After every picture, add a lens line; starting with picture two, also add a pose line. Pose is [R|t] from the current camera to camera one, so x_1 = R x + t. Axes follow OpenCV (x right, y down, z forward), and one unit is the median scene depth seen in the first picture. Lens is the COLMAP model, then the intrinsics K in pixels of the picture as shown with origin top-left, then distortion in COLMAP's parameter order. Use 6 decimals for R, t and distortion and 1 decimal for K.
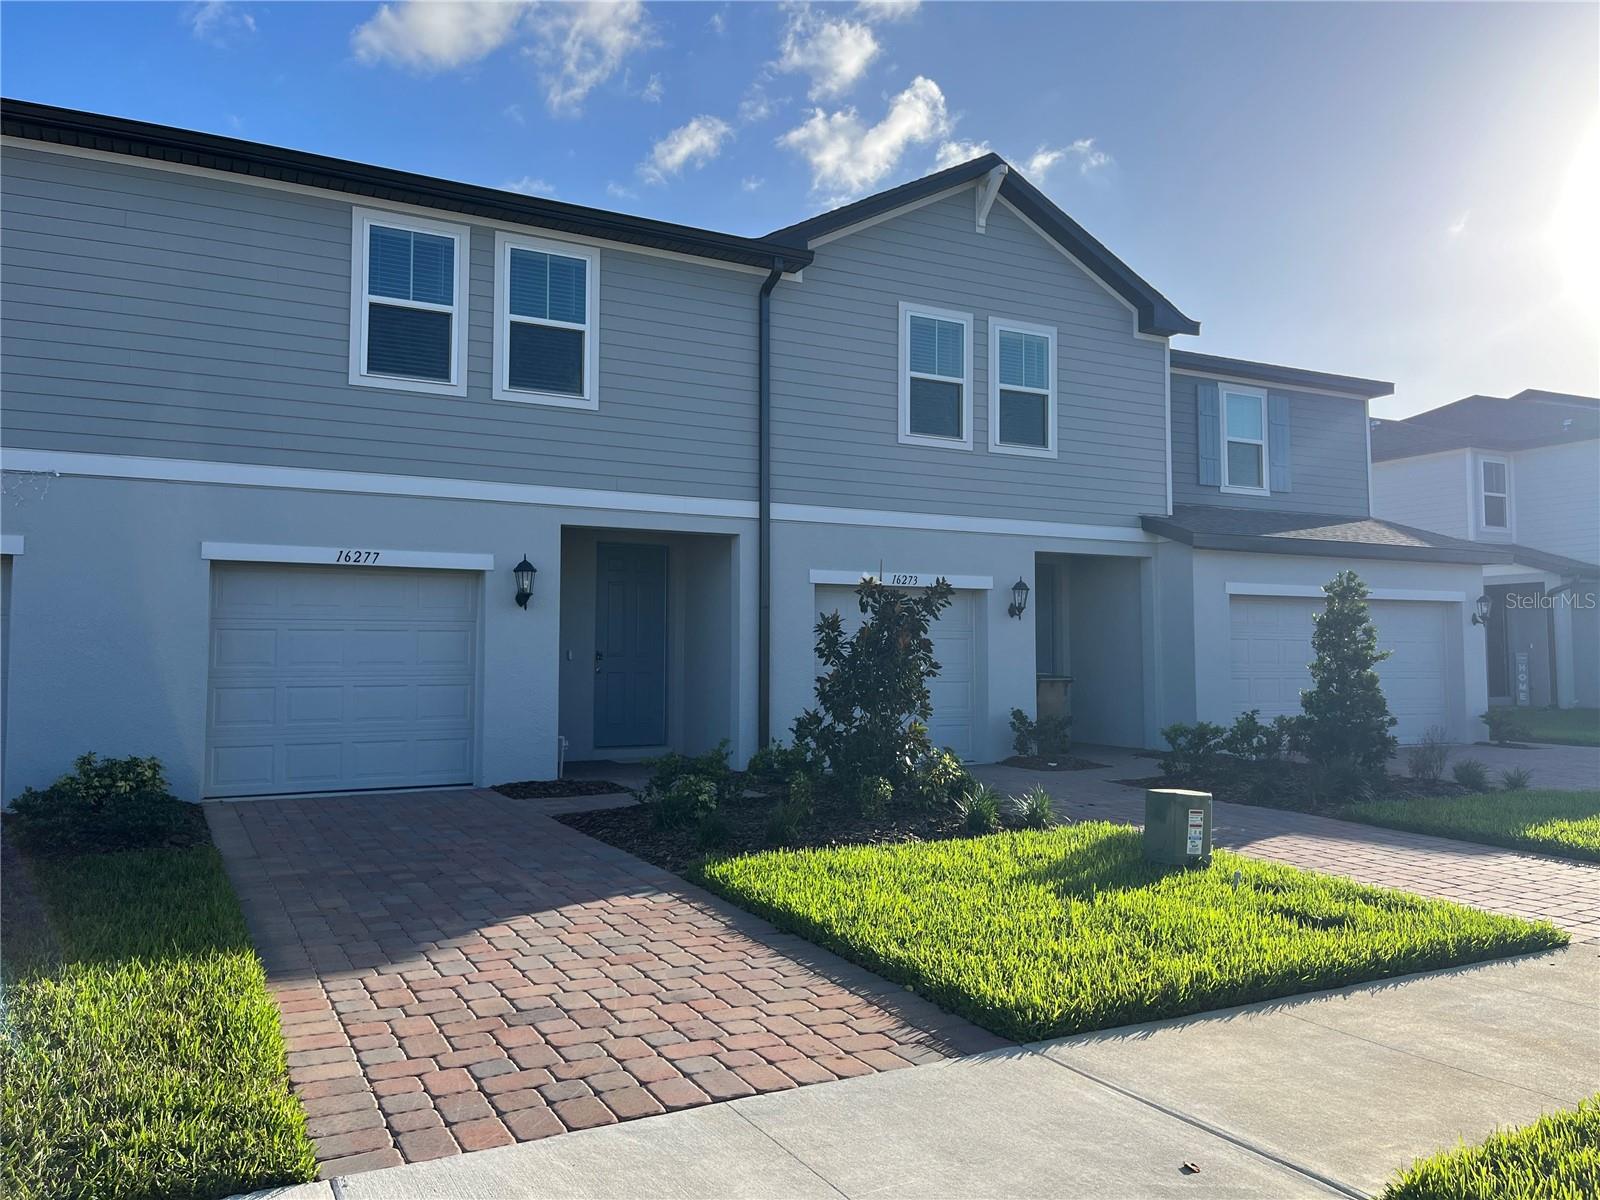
lens RADIAL K [[1214.9, 0, 799.5], [0, 1214.9, 602.4], [0, 0, 1]] dist [0.062006, -0.078647]
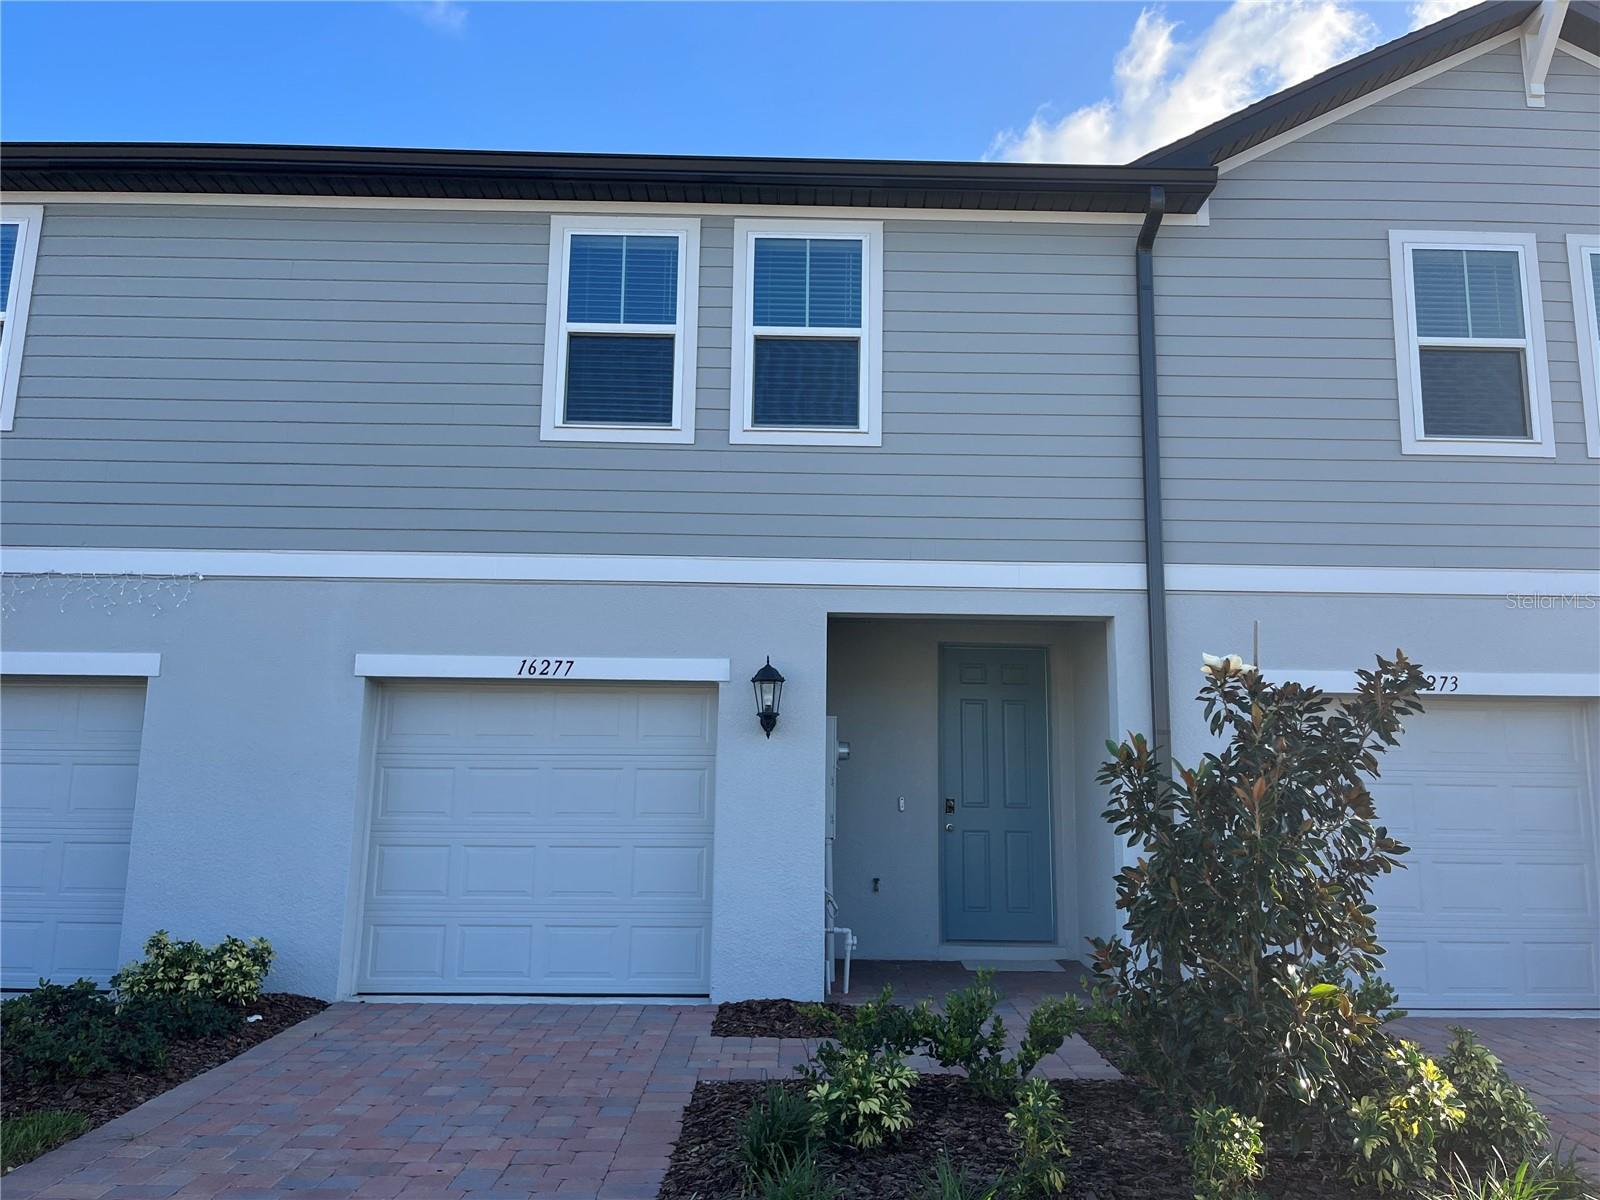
lens RADIAL K [[1214.9, 0, 795.4], [0, 1214.9, 594.1], [0, 0, 1]] dist [0.062006, -0.078647]
pose [[0.886182, -0.066325, -0.458566, 0.105443], [0.010597, 0.992344, -0.123048, 0.010239], [0.463217, 0.104183, 0.880100, 0.395654]]
